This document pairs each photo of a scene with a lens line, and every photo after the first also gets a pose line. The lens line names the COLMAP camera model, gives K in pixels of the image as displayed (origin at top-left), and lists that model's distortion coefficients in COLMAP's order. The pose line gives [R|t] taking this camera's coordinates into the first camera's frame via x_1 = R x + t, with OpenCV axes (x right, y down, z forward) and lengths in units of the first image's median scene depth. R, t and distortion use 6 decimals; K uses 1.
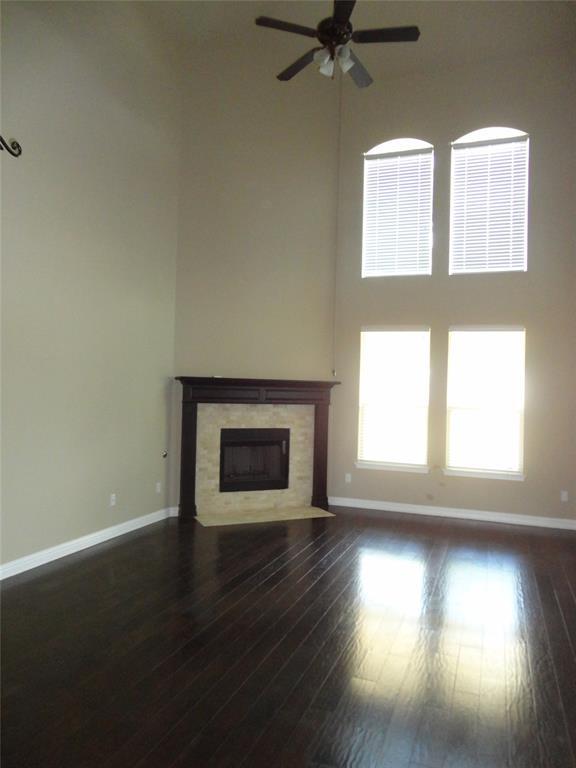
lens RADIAL K [[569.7, 0, 288.4], [0, 569.7, 383.2], [0, 0, 1]] dist [-0.000392, 0.008384]
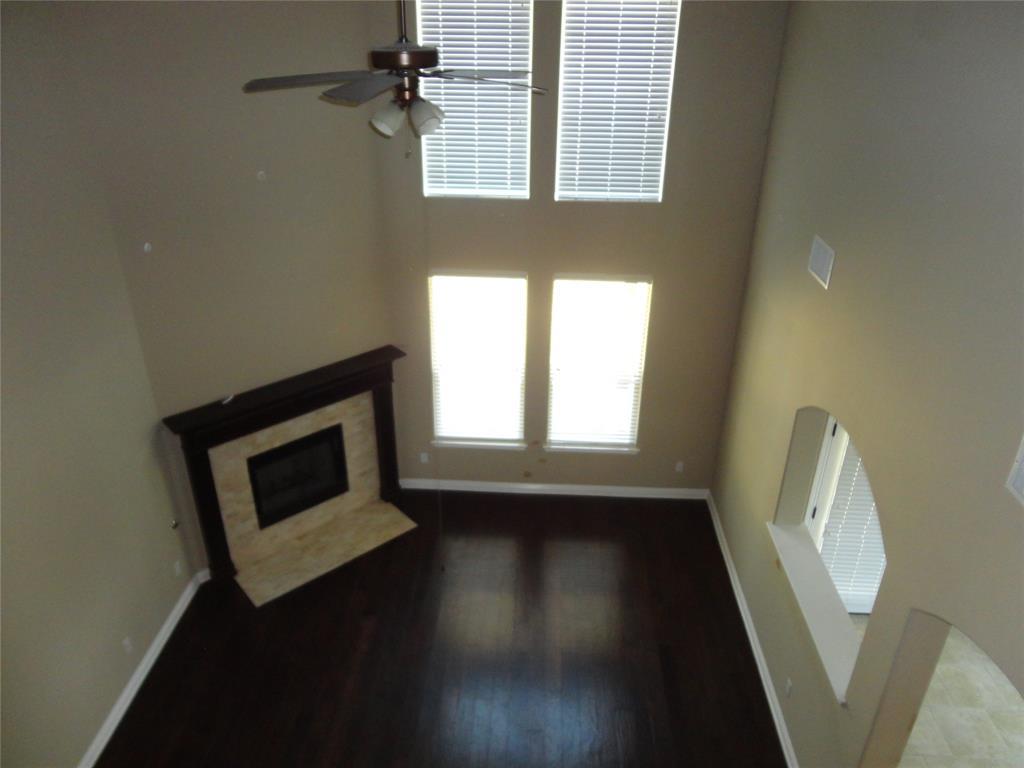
lens RADIAL K [[759.6, 0, 510.3], [0, 759.6, 385.6], [0, 0, 1]] dist [-0.000392, 0.008384]
pose [[0.957416, -0.150424, 0.246429, -0.023033], [0.008492, 0.867850, 0.496754, -0.446092], [-0.288587, -0.473507, 0.832171, 0.162166]]
